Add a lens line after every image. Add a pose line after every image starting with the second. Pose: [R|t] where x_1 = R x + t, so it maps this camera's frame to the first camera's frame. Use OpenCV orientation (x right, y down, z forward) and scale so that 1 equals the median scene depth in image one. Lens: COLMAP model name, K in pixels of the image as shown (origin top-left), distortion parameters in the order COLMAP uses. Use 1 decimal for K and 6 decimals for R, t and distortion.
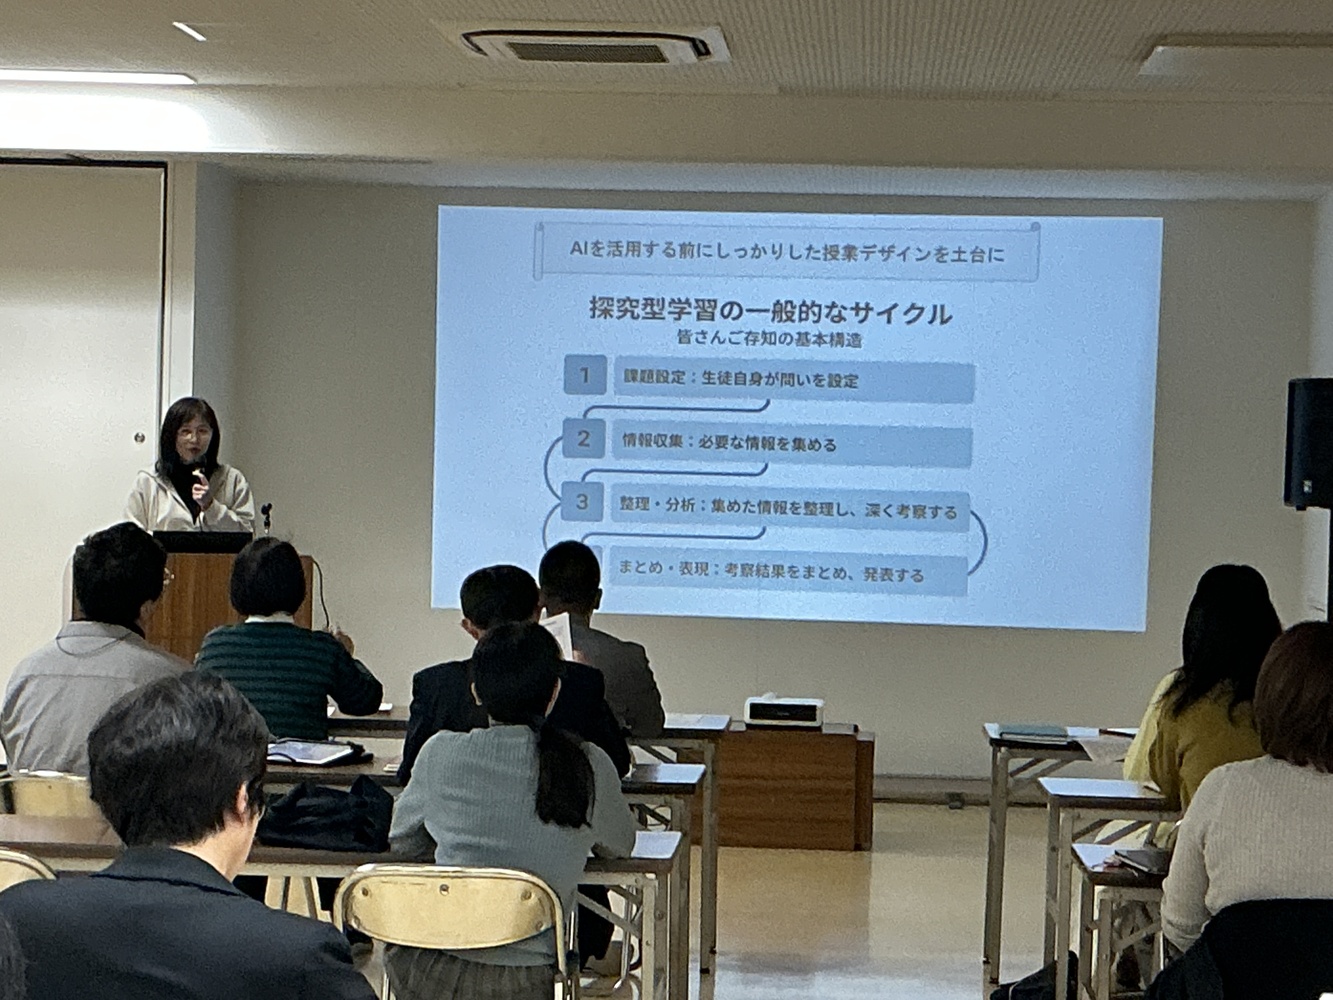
lens RADIAL K [[3262.4, 0, 659.5], [0, 3262.4, 489.5], [0, 0, 1]] dist [0.119889, 0.000000]
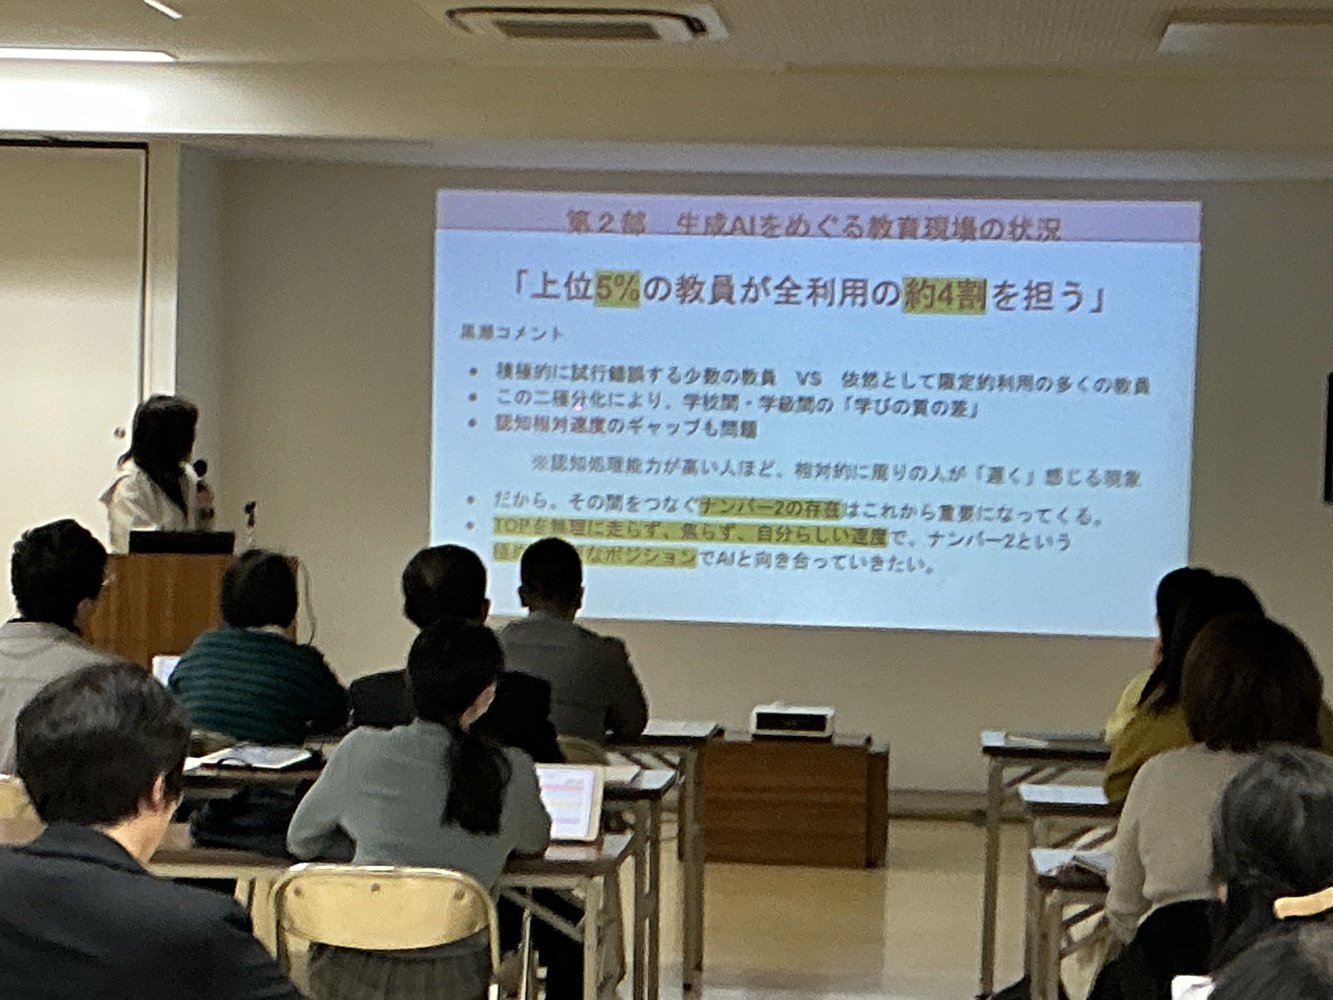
lens RADIAL K [[3589.5, 0, 667.9], [0, 3589.5, 486.5], [0, 0, 1]] dist [0.063512, 0.000000]
pose [[0.999811, 0.000395, -0.019431, 0.025399], [-0.000417, 0.999999, -0.001160, 0.000968], [0.019430, 0.001168, 0.999811, -0.050317]]
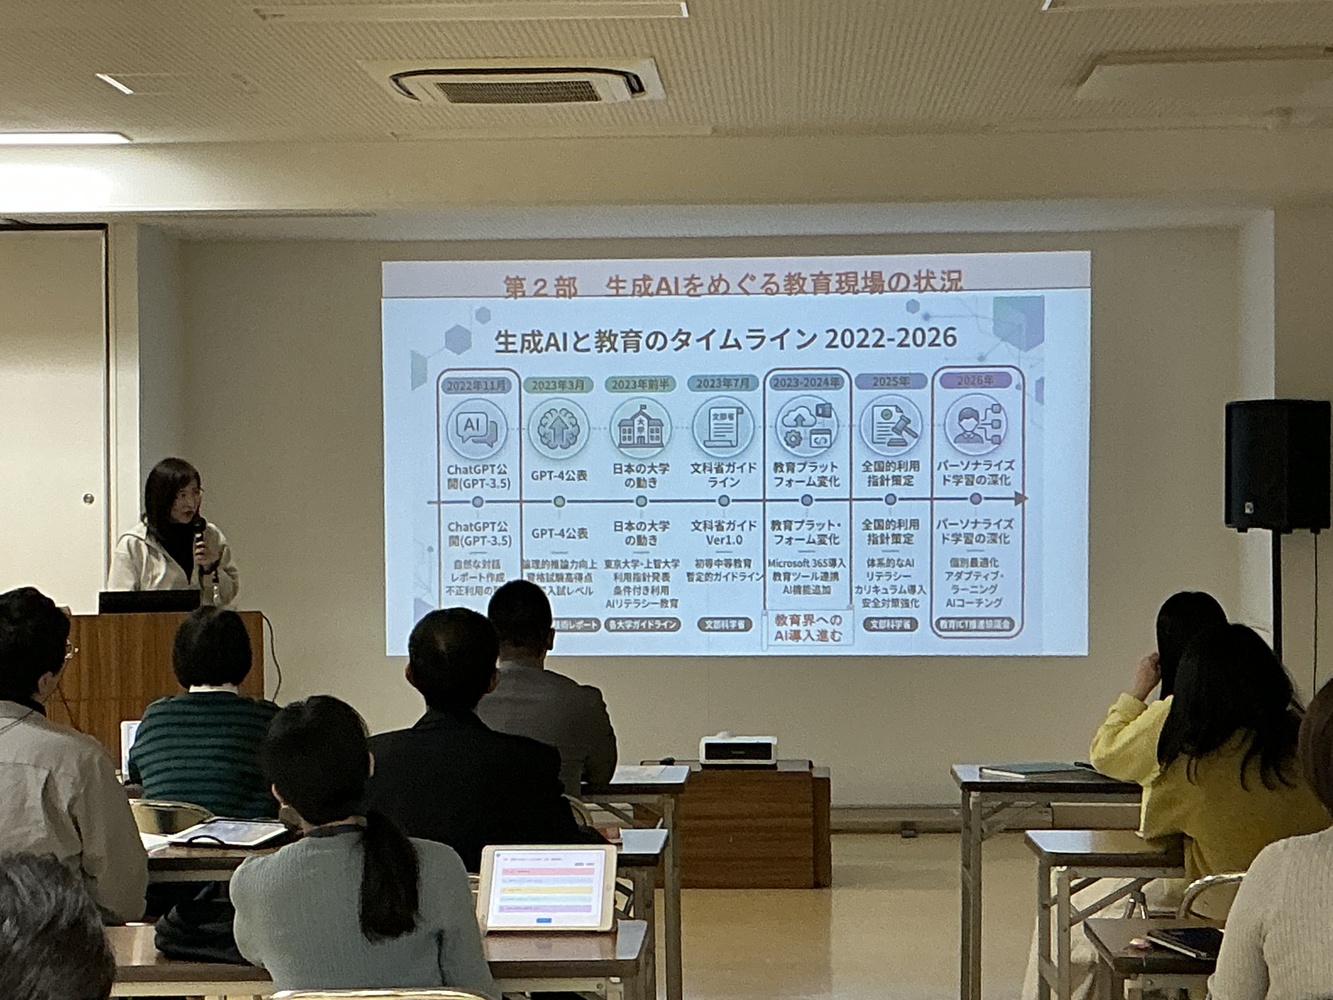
lens RADIAL K [[2826.7, 0, 667.6], [0, 2826.7, 489.1], [0, 0, 1]] dist [0.102951, 0.000000]
pose [[0.999175, -0.033502, 0.022958, -0.001063], [0.033820, 0.999336, -0.013582, -0.001062], [-0.022488, 0.014347, 0.999644, 0.150299]]
